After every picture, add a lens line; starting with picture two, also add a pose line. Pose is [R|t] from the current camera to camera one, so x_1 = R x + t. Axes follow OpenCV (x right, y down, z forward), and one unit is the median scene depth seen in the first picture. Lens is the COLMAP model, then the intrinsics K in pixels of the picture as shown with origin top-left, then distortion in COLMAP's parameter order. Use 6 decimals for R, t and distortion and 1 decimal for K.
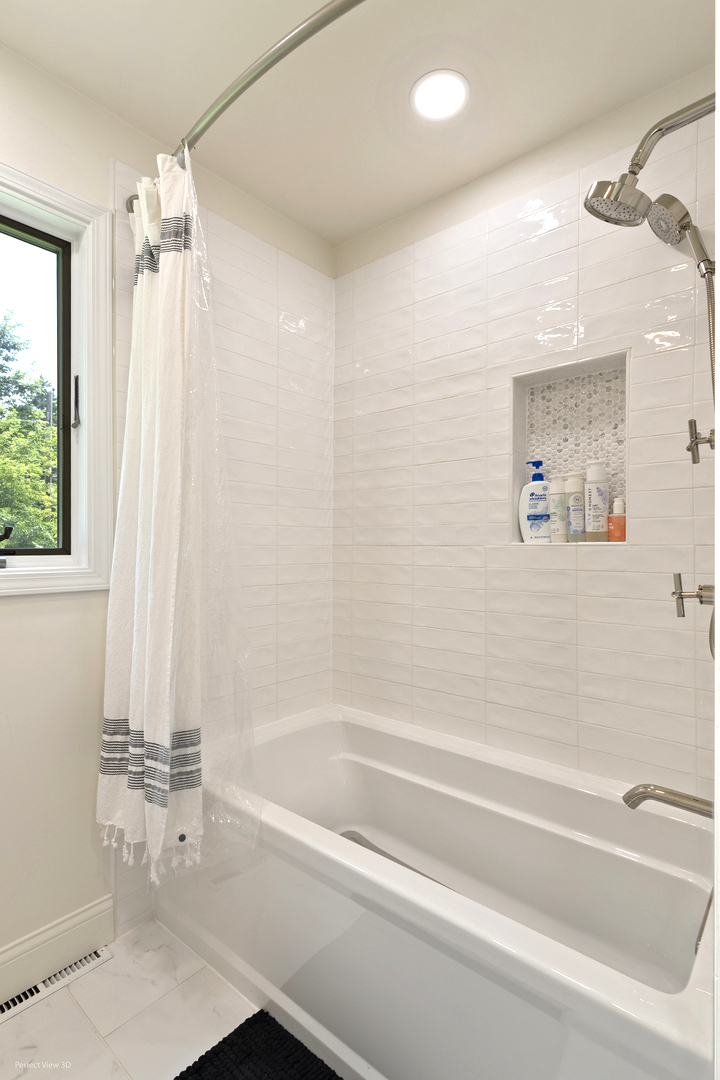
lens RADIAL K [[528.1, 0, 356.5], [0, 528.1, 541.4], [0, 0, 1]] dist [0.015719, -0.000980]
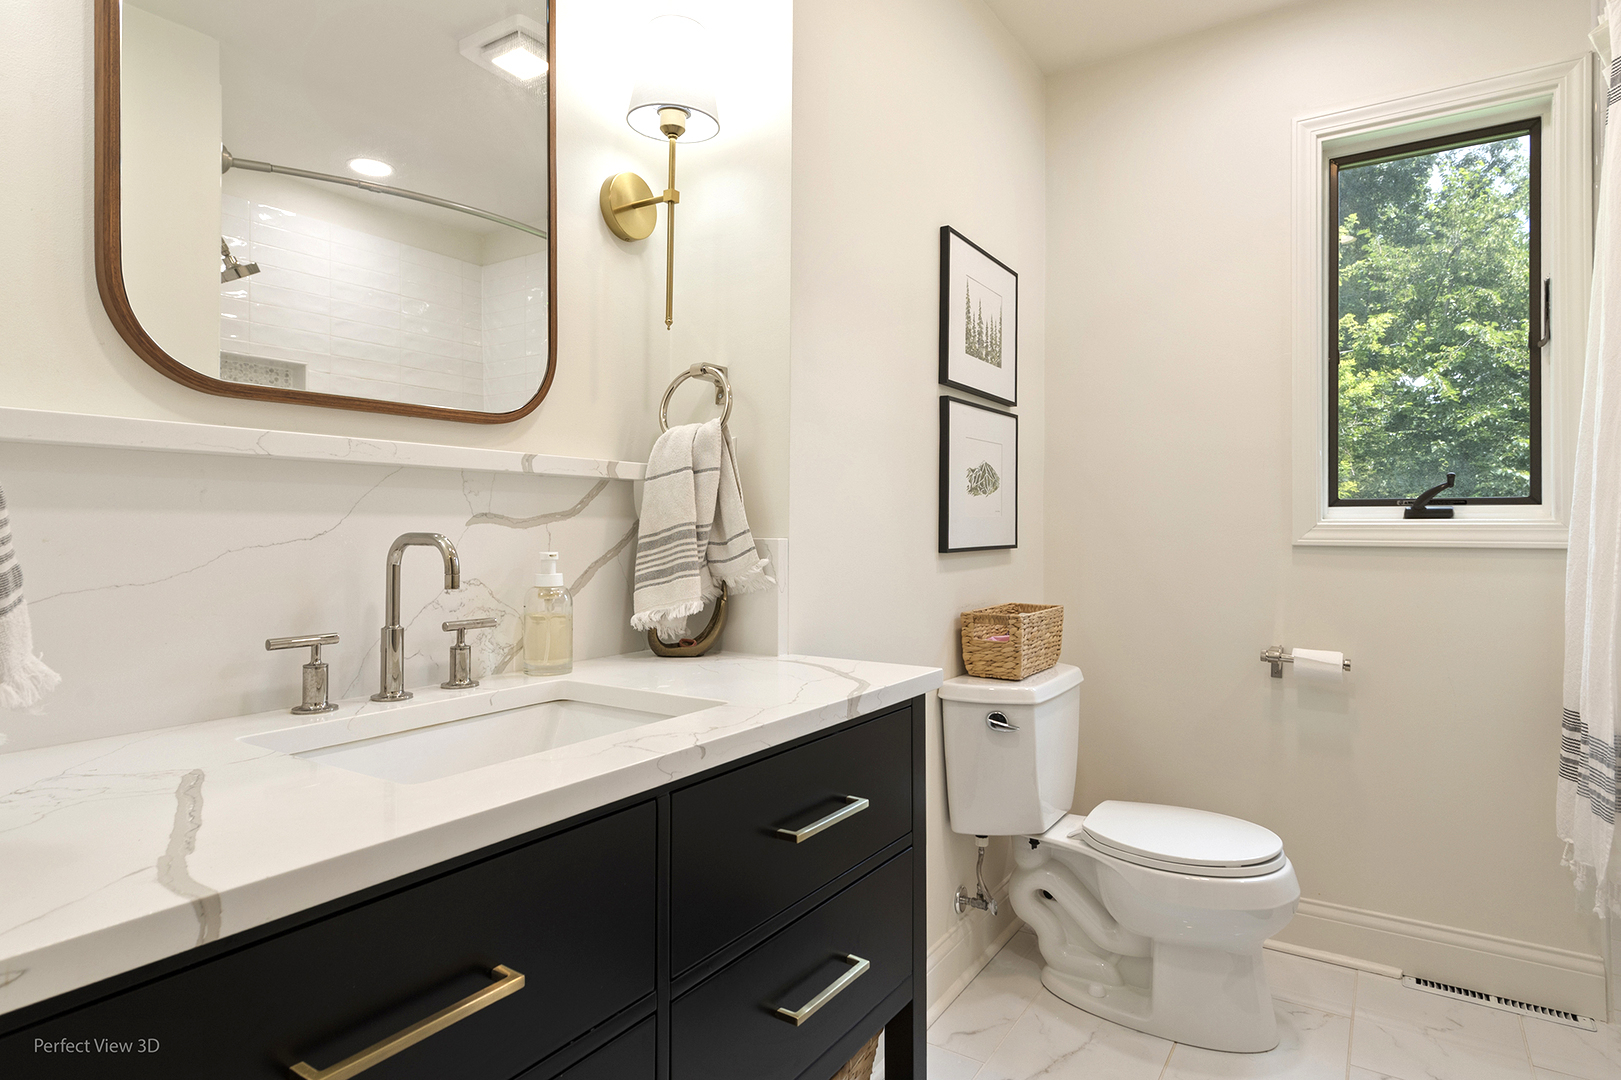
lens RADIAL K [[869.6, 0, 807.5], [0, 869.6, 531.9], [0, 0, 1]] dist [0.006330, 0.001747]
pose [[0.134604, 0.009814, -0.990851, 0.665779], [0.002647, 0.999944, 0.010264, 0.053812], [0.990896, -0.004004, 0.134570, -0.294361]]
